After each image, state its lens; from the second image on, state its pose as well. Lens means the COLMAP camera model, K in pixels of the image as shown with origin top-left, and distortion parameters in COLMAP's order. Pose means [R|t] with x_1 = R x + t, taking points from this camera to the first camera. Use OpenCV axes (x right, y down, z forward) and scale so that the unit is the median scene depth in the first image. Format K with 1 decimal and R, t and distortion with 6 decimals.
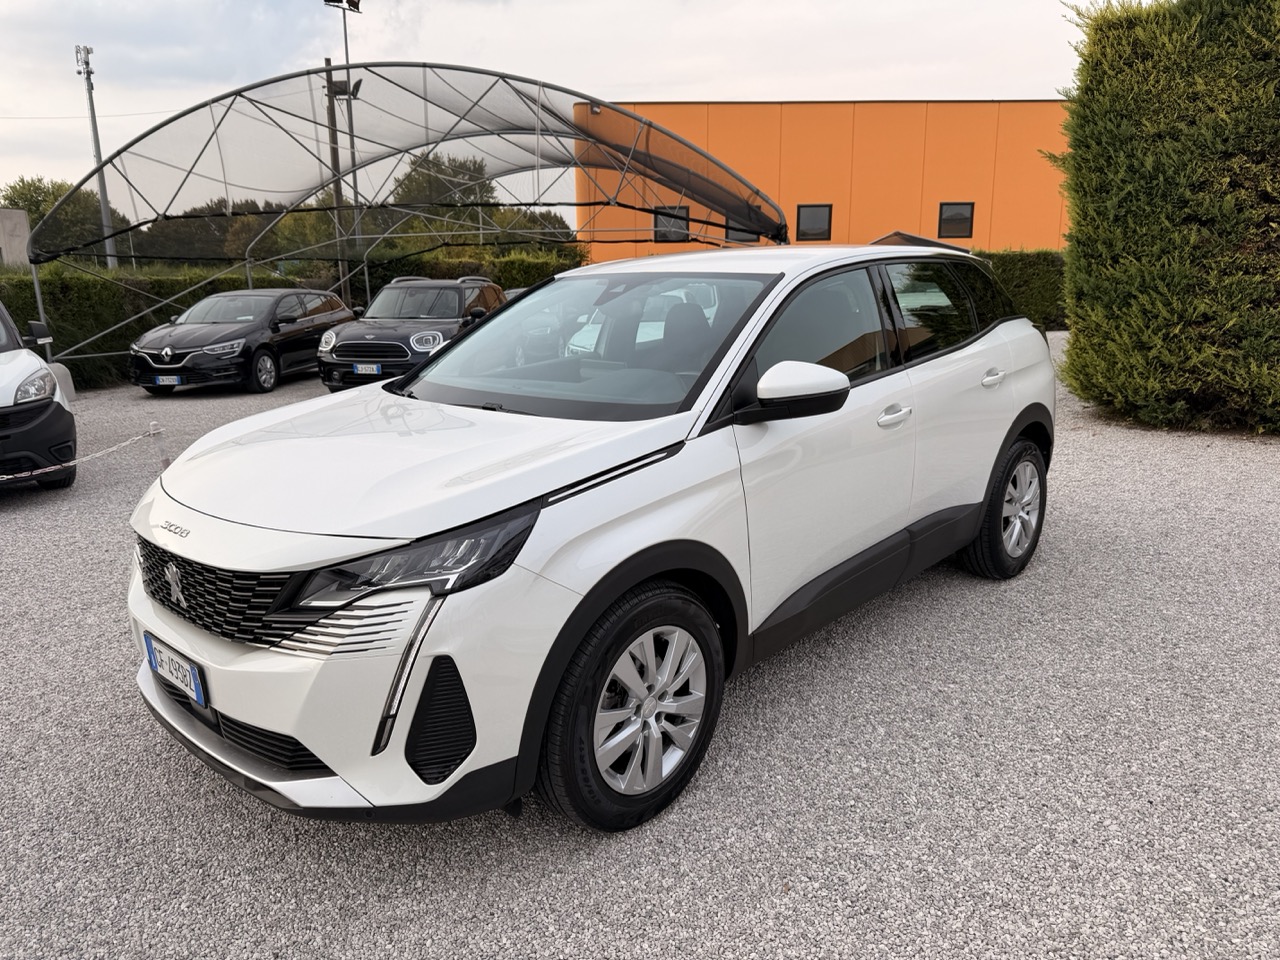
lens RADIAL K [[924.4, 0, 635.6], [0, 924.4, 485.7], [0, 0, 1]] dist [0.009424, -0.002279]
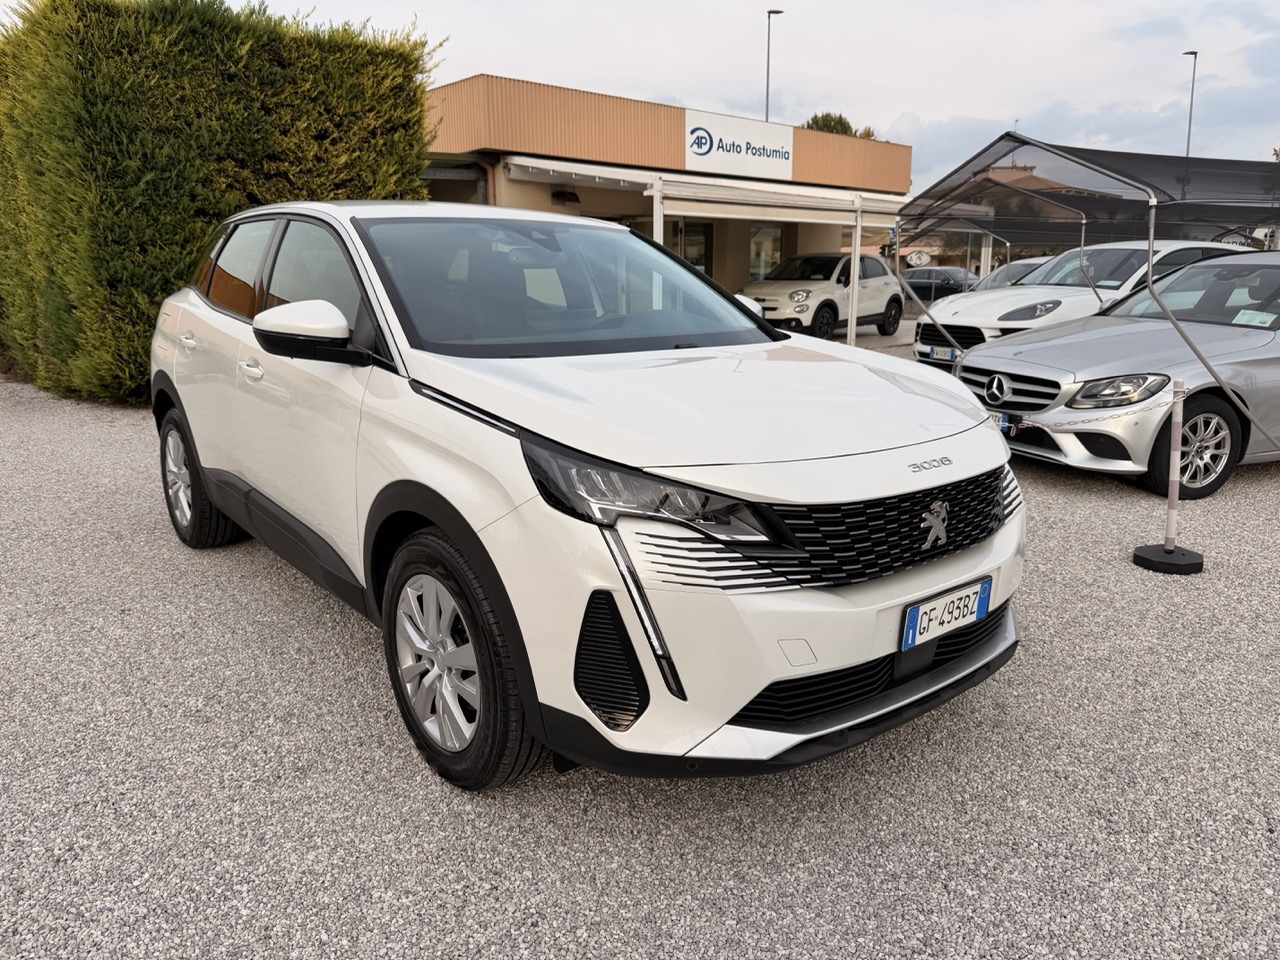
lens RADIAL K [[924.4, 0, 635.6], [0, 924.4, 485.7], [0, 0, 1]] dist [0.009424, -0.002279]
pose [[0.141672, -0.209388, 0.967515, -0.475911], [0.225940, 0.958414, 0.174335, -0.052493], [-0.963784, 0.193902, 0.183090, 0.373580]]
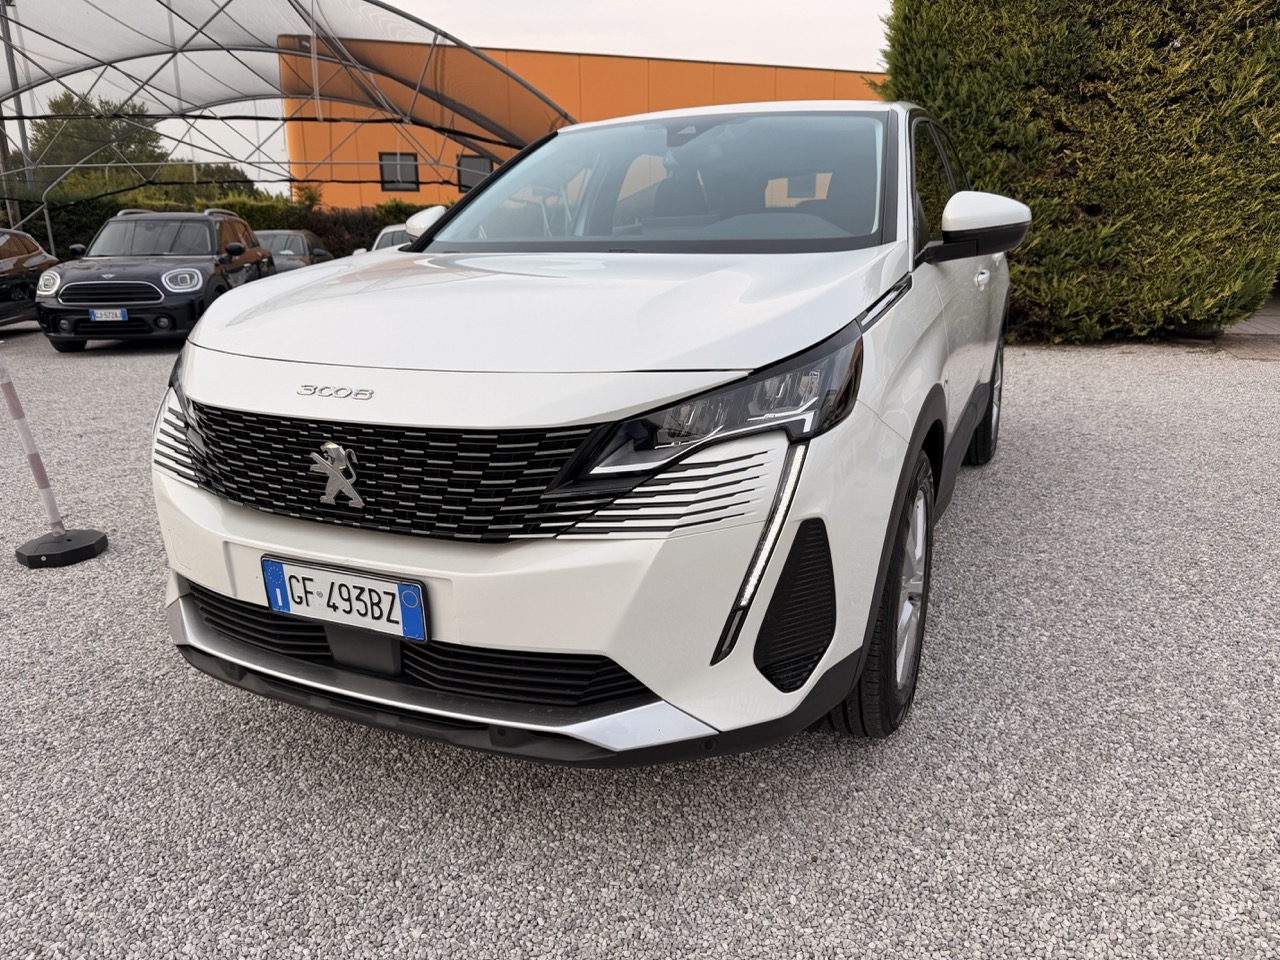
lens RADIAL K [[930.7, 0, 645.7], [0, 930.7, 474.9], [0, 0, 1]] dist [0.010920, -0.000524]
pose [[0.946442, -0.074786, 0.314093, -0.167905], [0.068006, 0.997155, 0.032504, 0.033476], [-0.315630, -0.009403, 0.948836, 0.093908]]
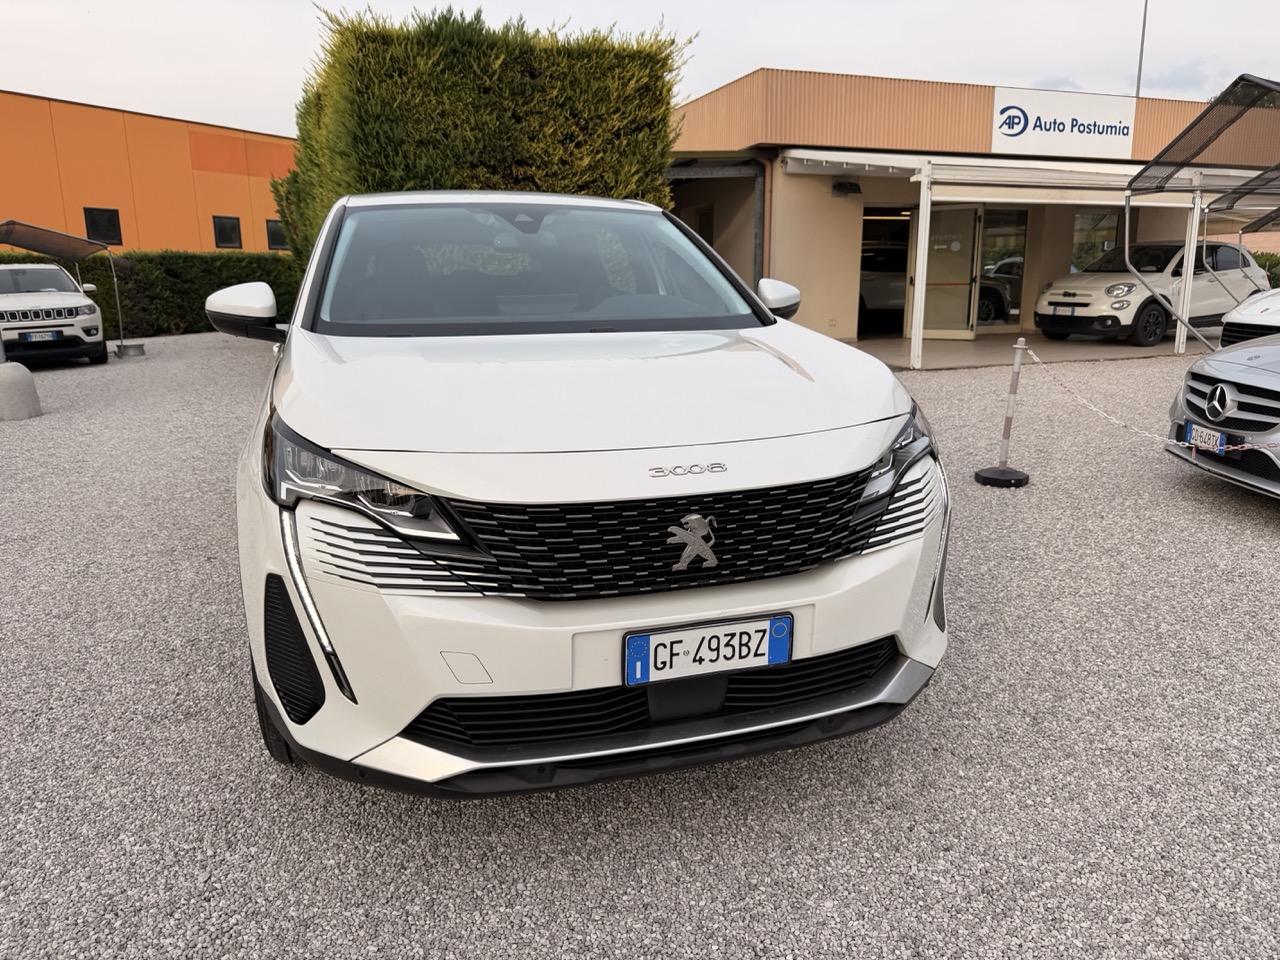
lens RADIAL K [[912.0, 0, 635.9], [0, 912.0, 472.9], [0, 0, 1]] dist [0.165226, -0.319117]
pose [[0.497656, -0.174155, 0.849711, -0.390043], [0.202923, 0.975826, 0.081156, -0.007189], [-0.843304, 0.132038, 0.520965, 0.213987]]
